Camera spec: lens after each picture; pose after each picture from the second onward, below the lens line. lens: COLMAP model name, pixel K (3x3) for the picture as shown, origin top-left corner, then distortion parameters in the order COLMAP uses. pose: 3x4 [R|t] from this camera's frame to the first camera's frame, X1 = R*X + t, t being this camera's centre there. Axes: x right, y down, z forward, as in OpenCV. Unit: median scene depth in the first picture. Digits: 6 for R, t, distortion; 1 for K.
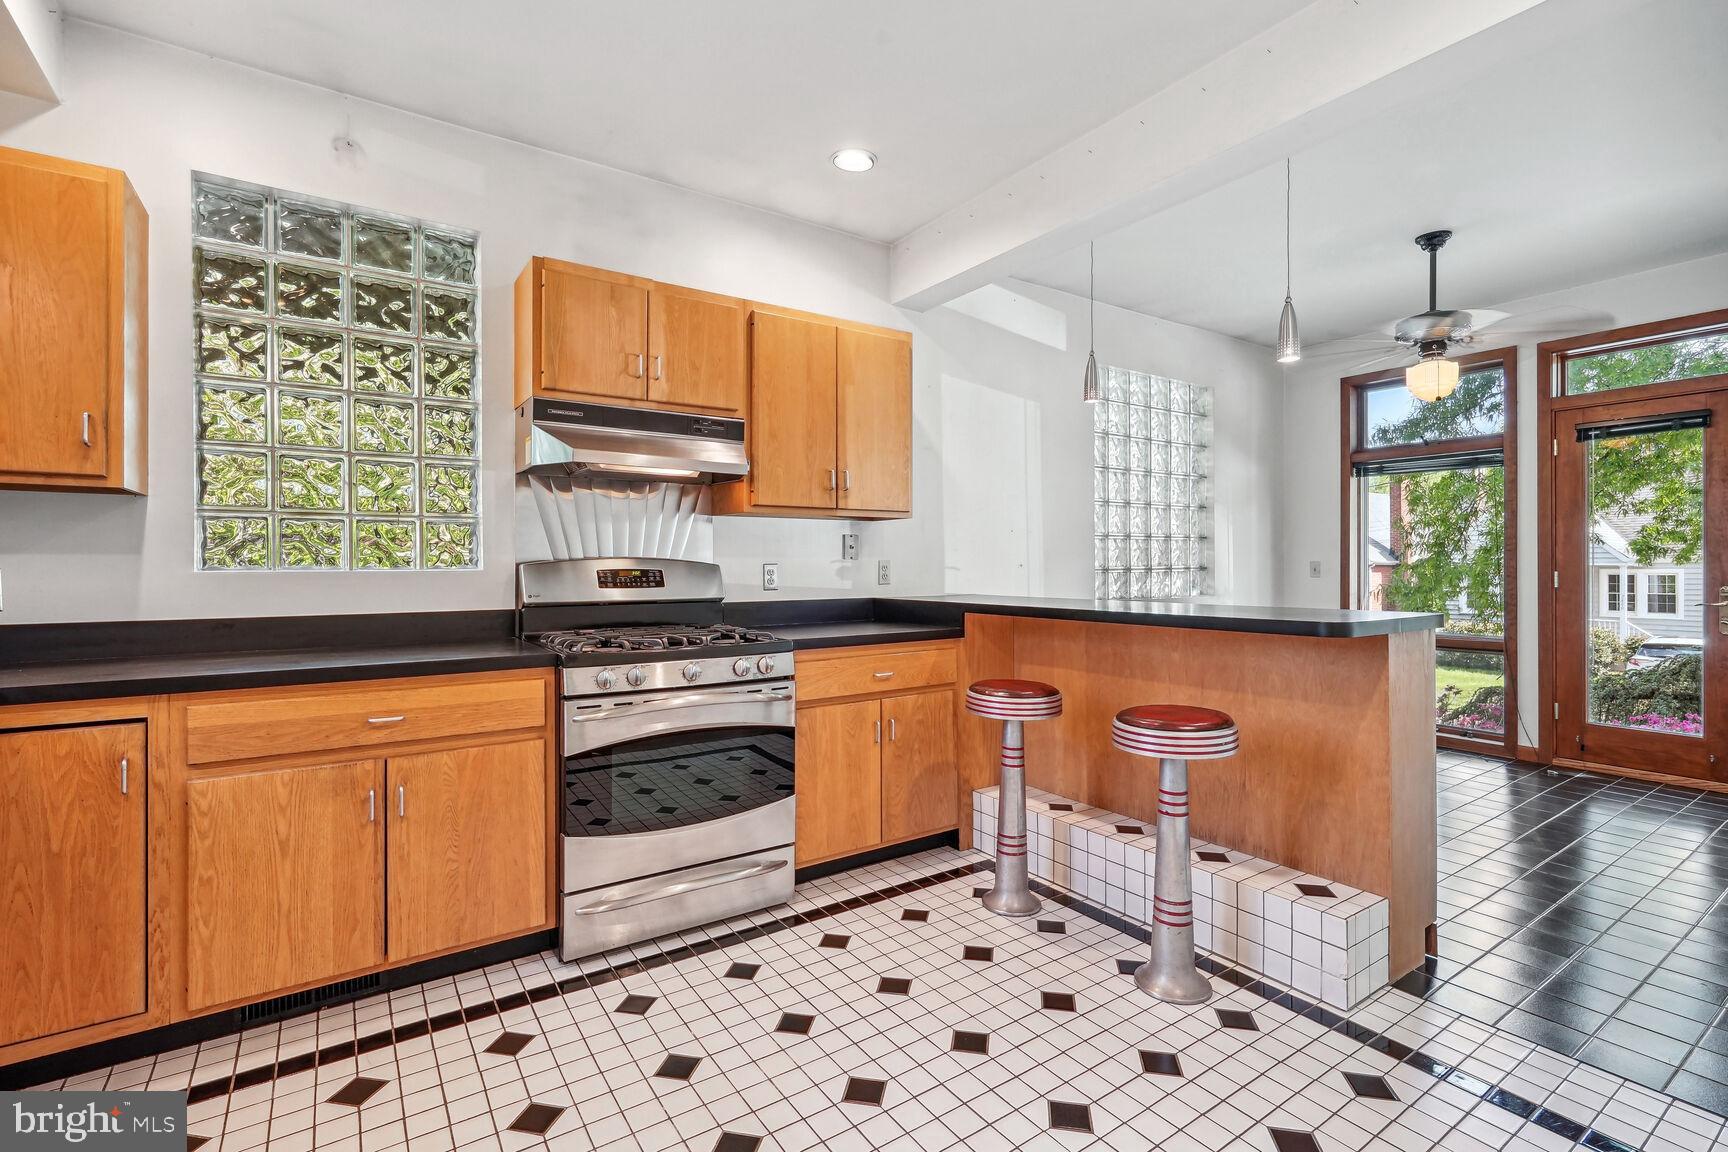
lens RADIAL K [[787.2, 0, 860.7], [0, 787.2, 567.3], [0, 0, 1]] dist [-0.005802, 0.002063]
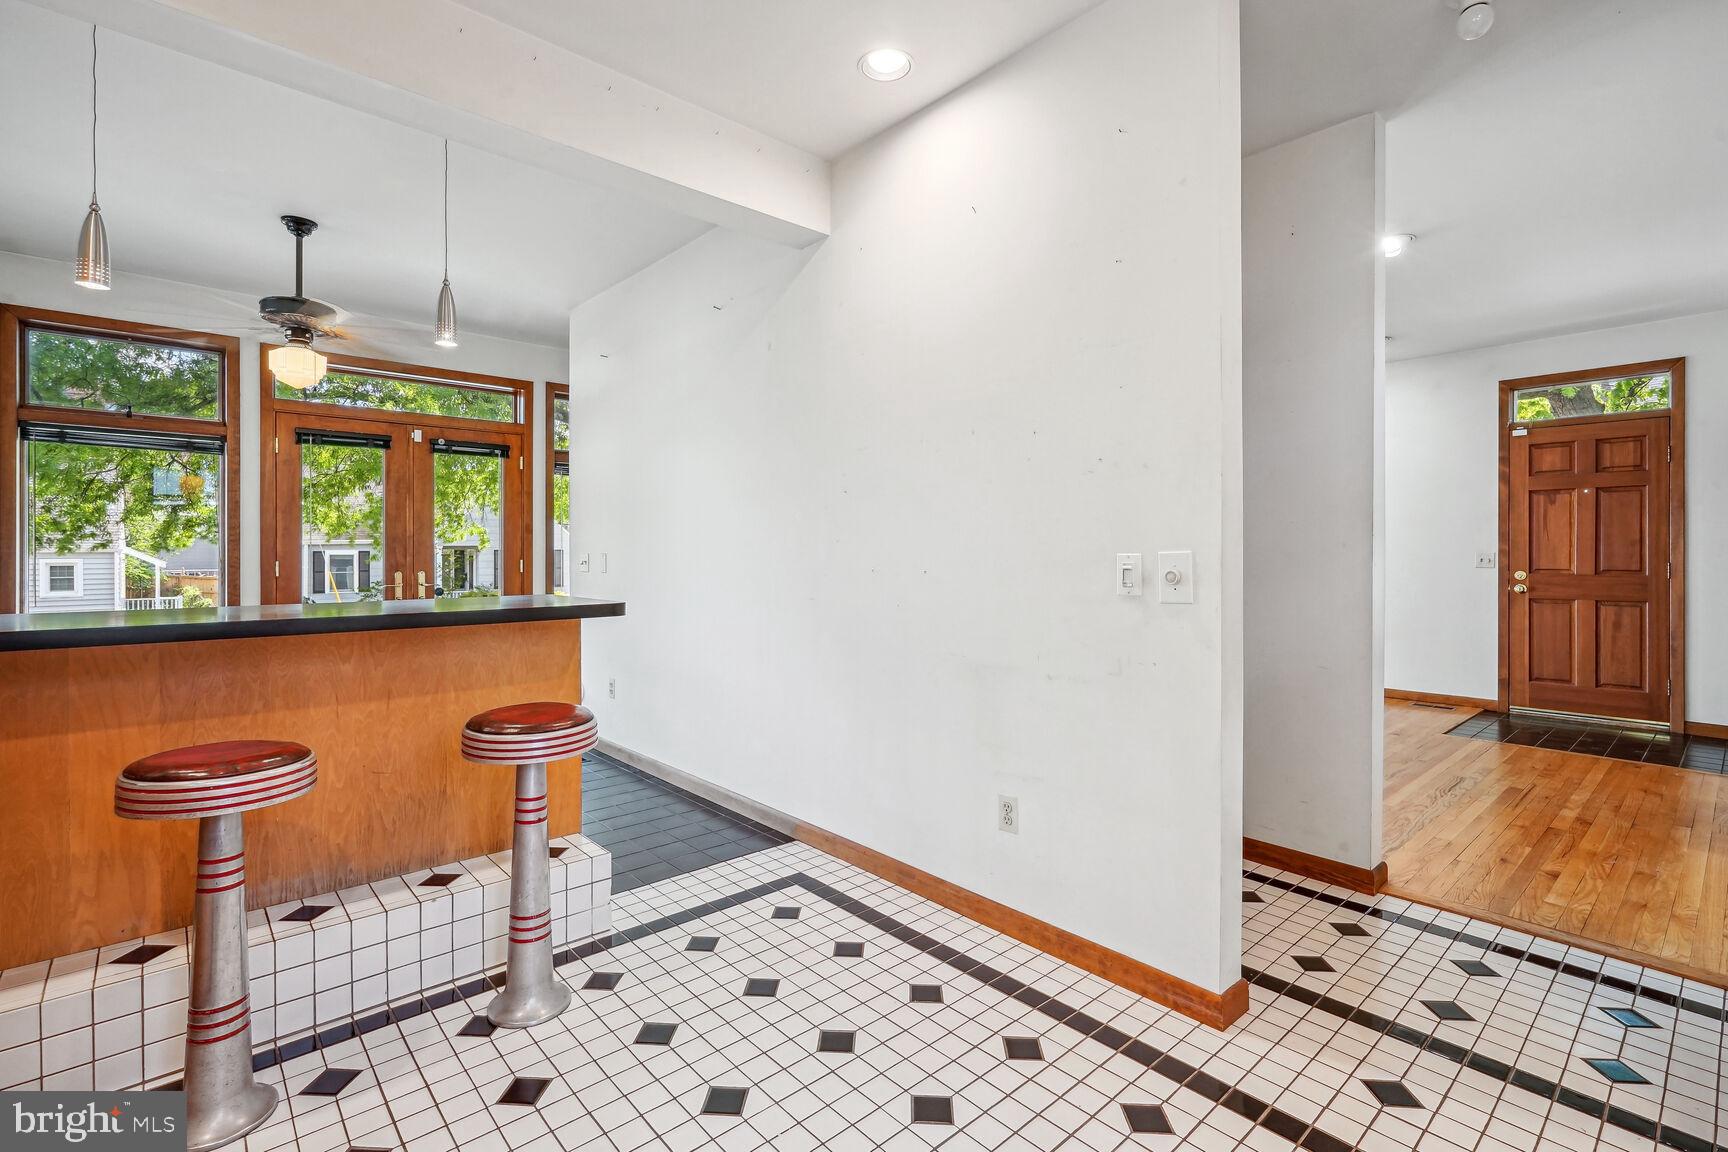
lens RADIAL K [[787.2, 0, 814.3], [0, 787.2, 584.5], [0, 0, 1]] dist [-0.005802, 0.002063]
pose [[-0.098031, -0.037558, 0.994474, -0.145495], [0.002413, 0.999276, 0.037977, -0.000535], [-0.995180, 0.006122, -0.097870, 0.201931]]
